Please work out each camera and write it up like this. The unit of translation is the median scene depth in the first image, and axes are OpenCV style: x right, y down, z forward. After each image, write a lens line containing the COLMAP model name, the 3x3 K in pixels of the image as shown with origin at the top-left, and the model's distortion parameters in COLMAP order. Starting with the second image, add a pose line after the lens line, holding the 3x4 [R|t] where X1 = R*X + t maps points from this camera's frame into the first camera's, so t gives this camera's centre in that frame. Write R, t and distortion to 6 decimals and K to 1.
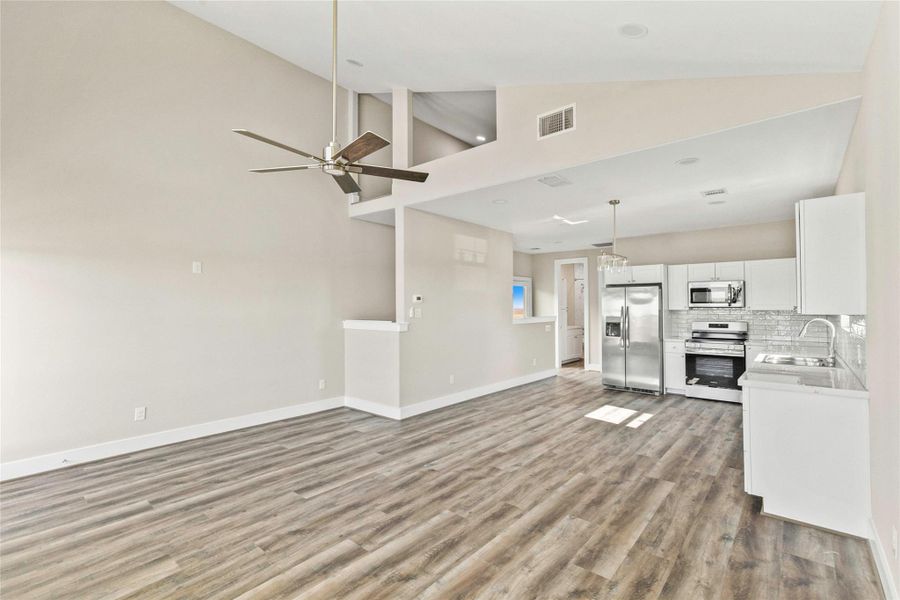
lens RADIAL K [[415.1, 0, 447.1], [0, 415.1, 299.5], [0, 0, 1]] dist [0.003968, -0.002303]
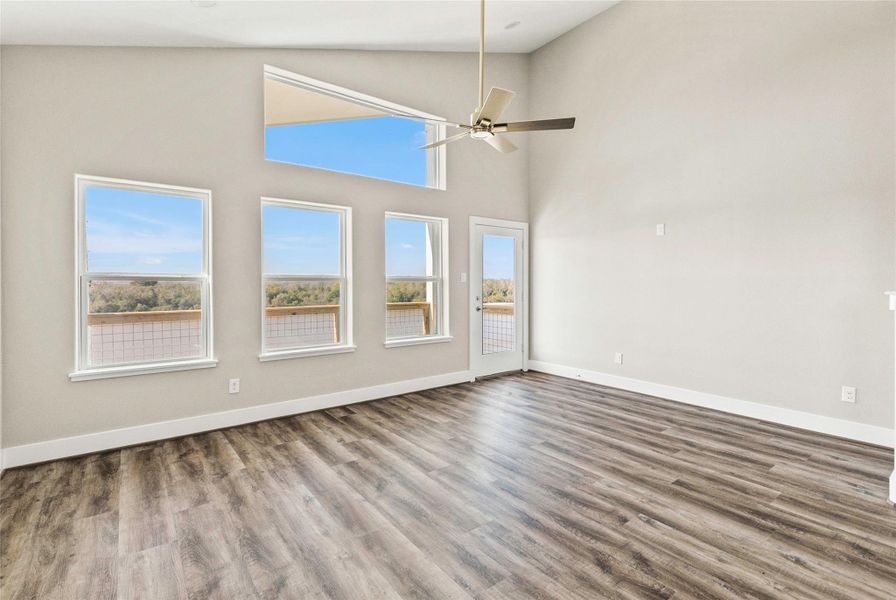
lens RADIAL K [[413.3, 0, 452.4], [0, 413.3, 299.9], [0, 0, 1]] dist [0.003968, -0.002303]
pose [[-0.198790, 0.043763, -0.979065, 0.588335], [0.014868, 0.999022, 0.041637, 0.053105], [0.979929, -0.006279, -0.199246, 0.852159]]
